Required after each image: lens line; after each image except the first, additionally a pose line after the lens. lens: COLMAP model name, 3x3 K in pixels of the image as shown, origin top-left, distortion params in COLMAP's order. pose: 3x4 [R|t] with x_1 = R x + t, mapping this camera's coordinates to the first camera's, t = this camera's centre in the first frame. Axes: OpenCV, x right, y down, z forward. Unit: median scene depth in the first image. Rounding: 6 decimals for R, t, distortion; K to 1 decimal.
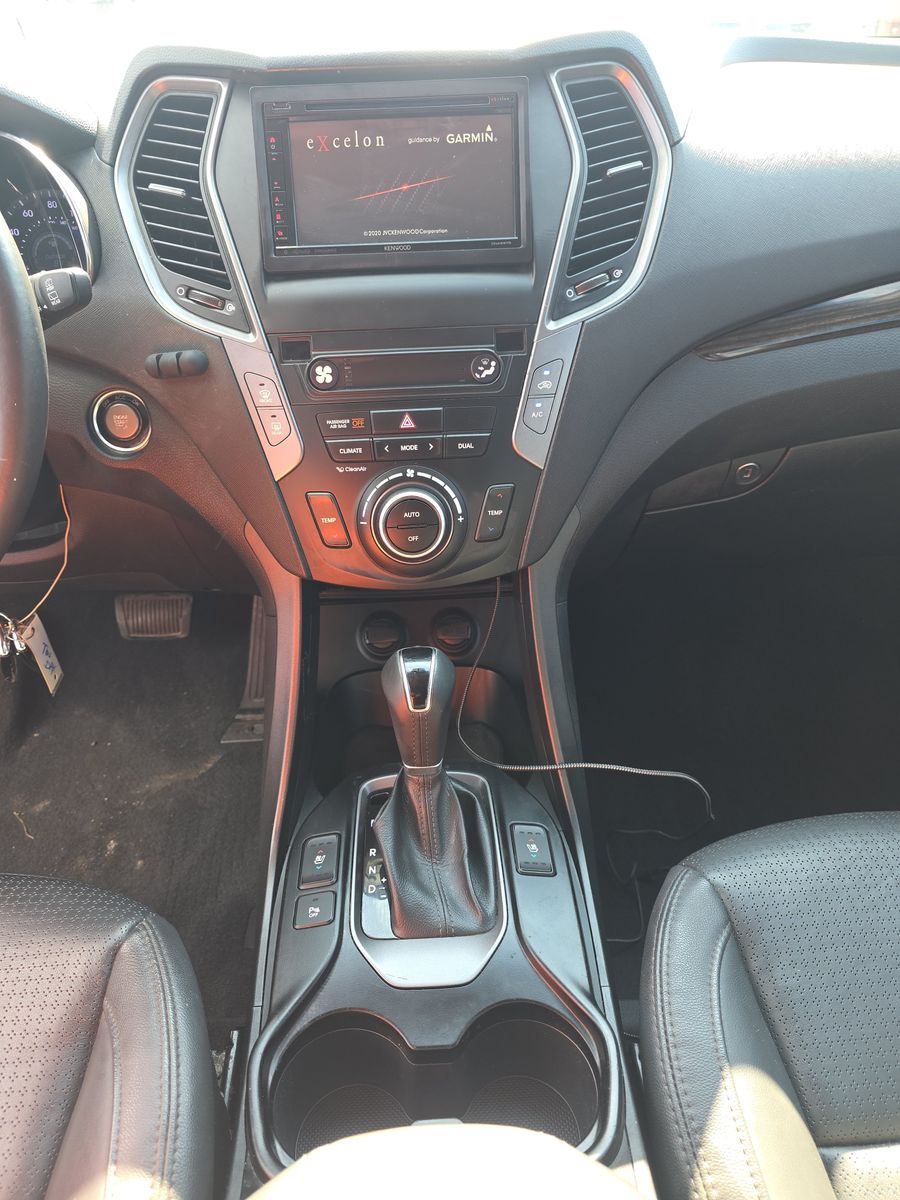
lens RADIAL K [[784.6, 0, 451.6], [0, 784.6, 603.3], [0, 0, 1]] dist [-0.000332, -0.005007]
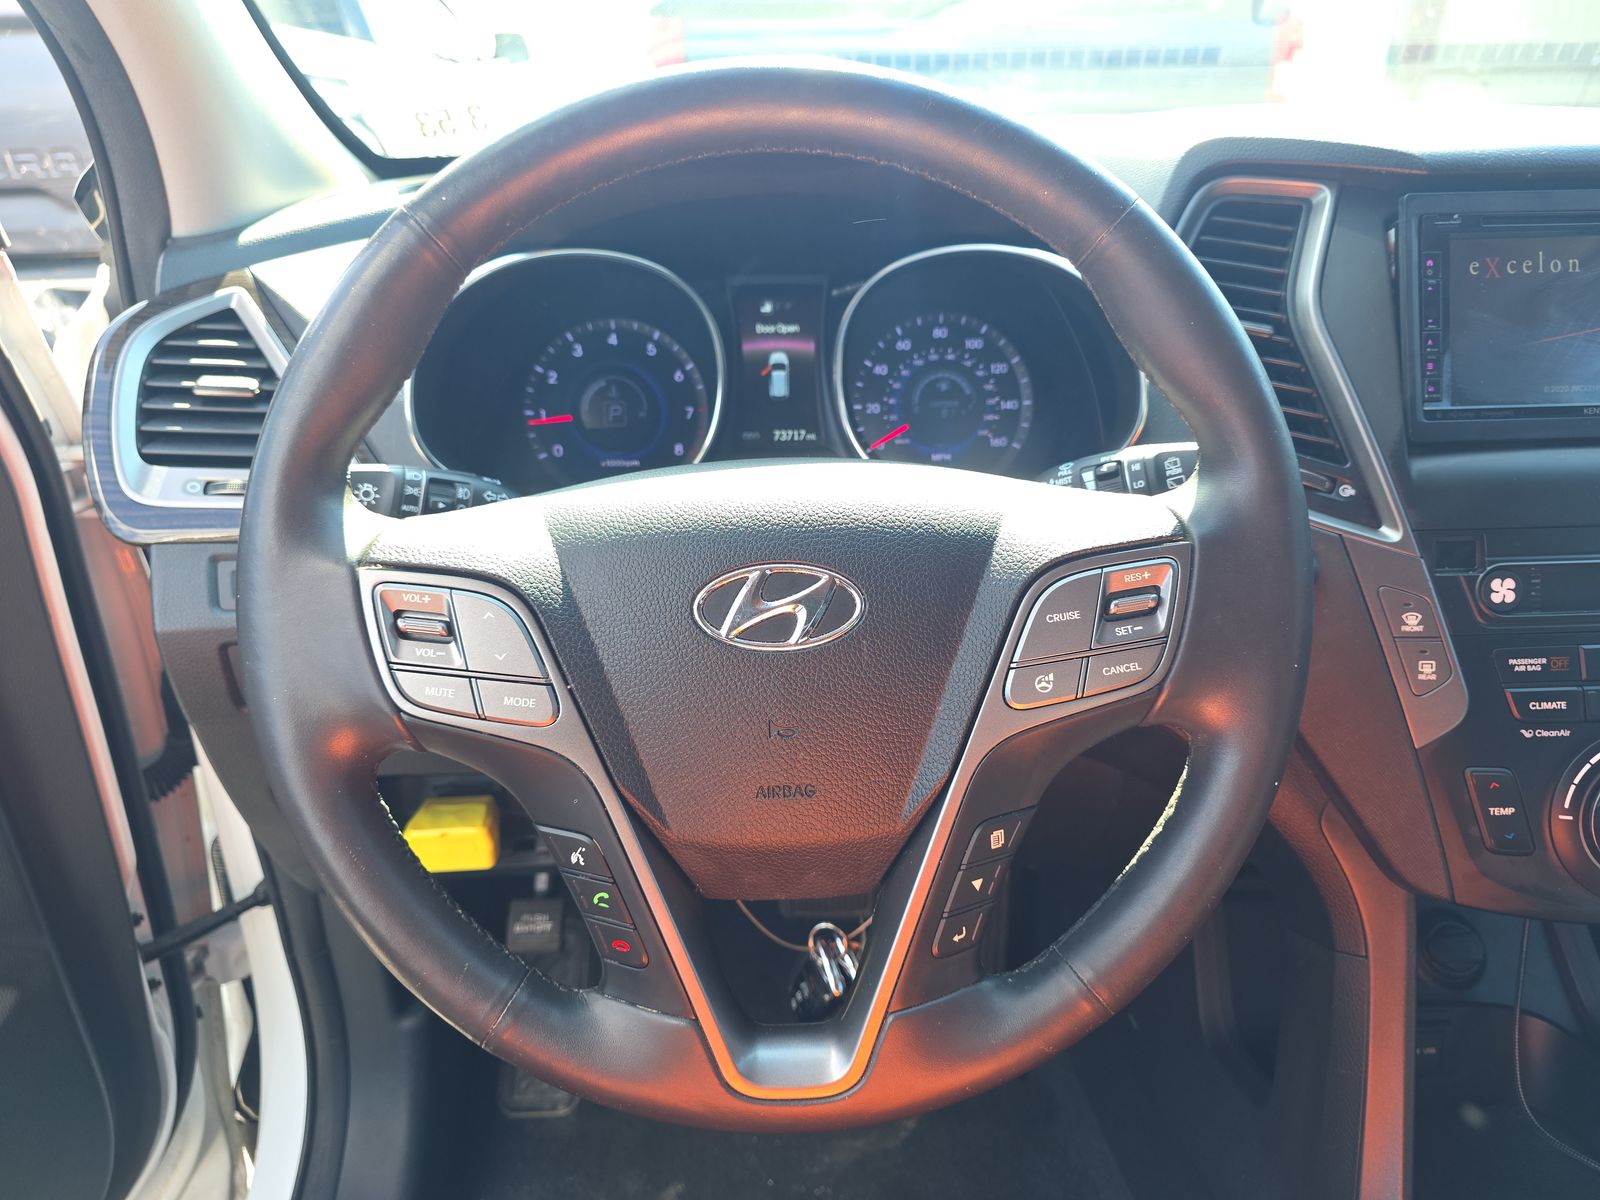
lens RADIAL K [[1046.2, 0, 804.8], [0, 1046.2, 605.5], [0, 0, 1]] dist [-0.000332, -0.005007]
pose [[0.999908, 0.009849, -0.009358, -0.739442], [-0.011349, 0.984159, -0.176923, -0.116524], [0.007467, 0.177013, 0.984180, 0.131234]]
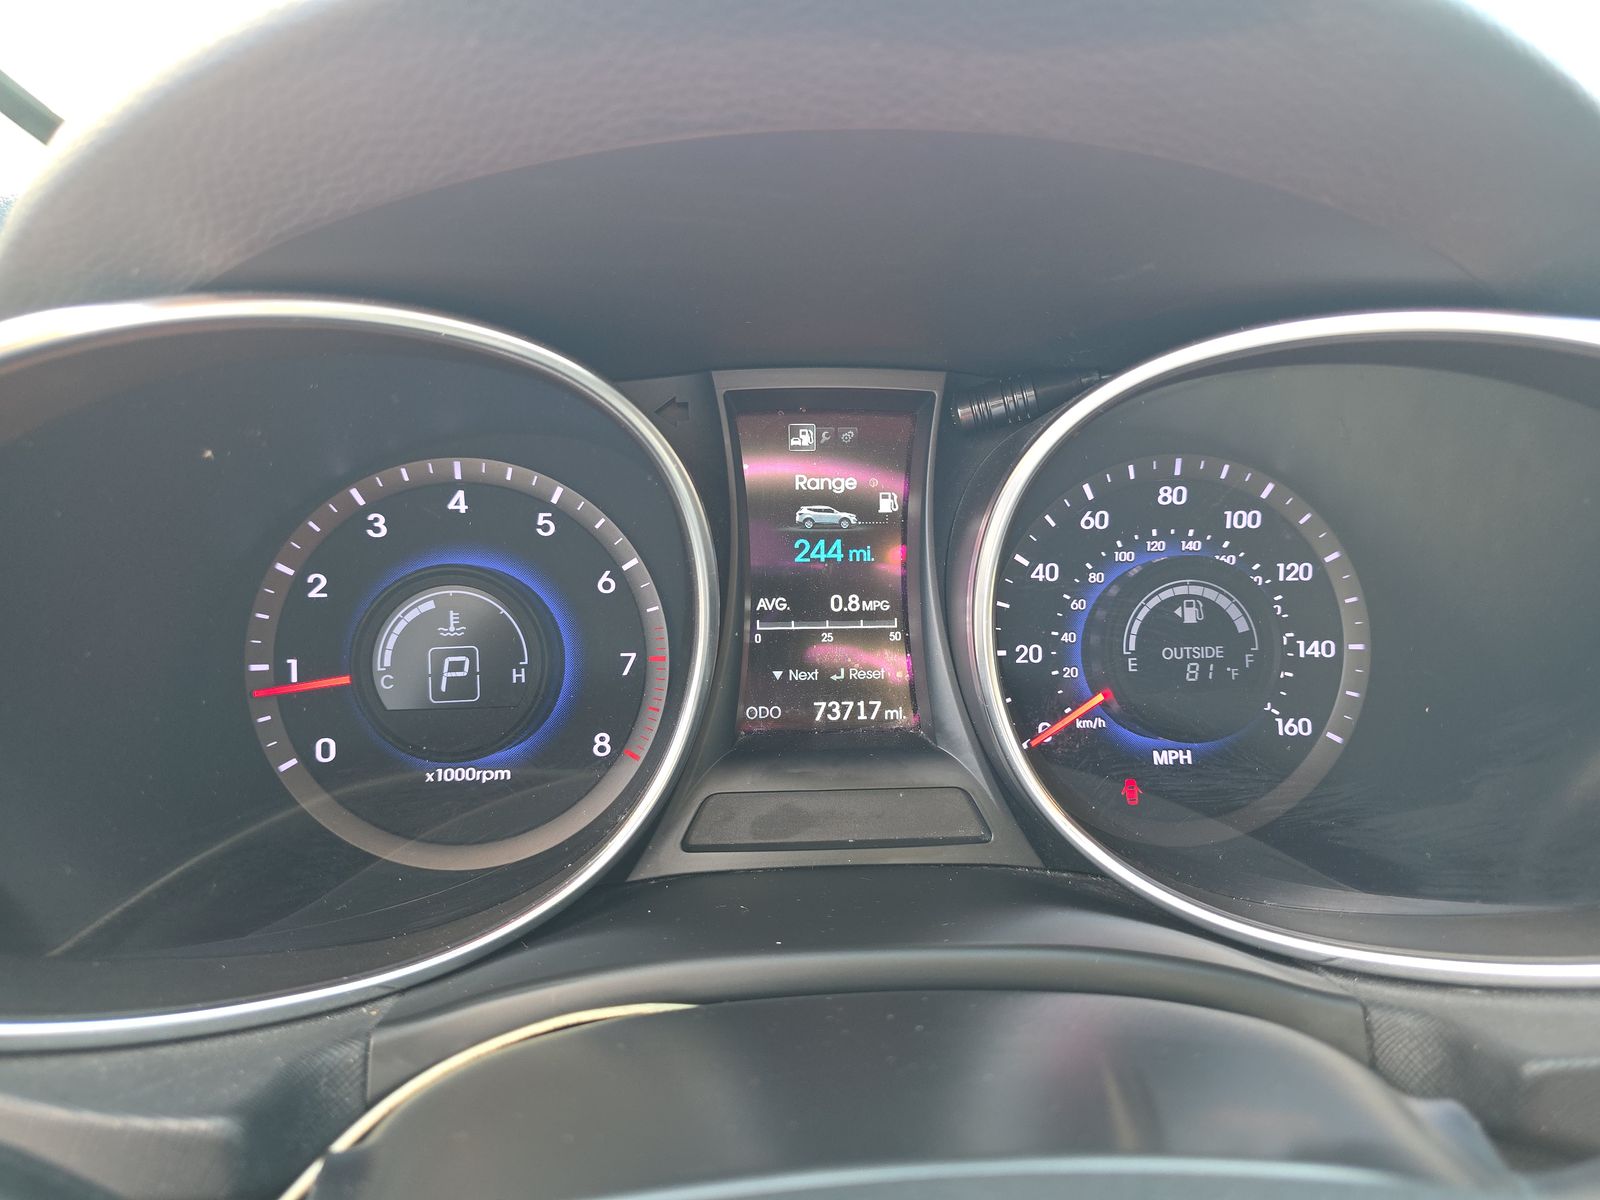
lens RADIAL K [[1046.2, 0, 799.0], [0, 1046.2, 585.7], [0, 0, 1]] dist [-0.000332, -0.005007]
pose [[0.998731, 0.014868, 0.048114, -0.819341], [-0.002220, 0.967492, -0.252891, -0.430000], [-0.050310, 0.252464, 0.966298, 0.702943]]
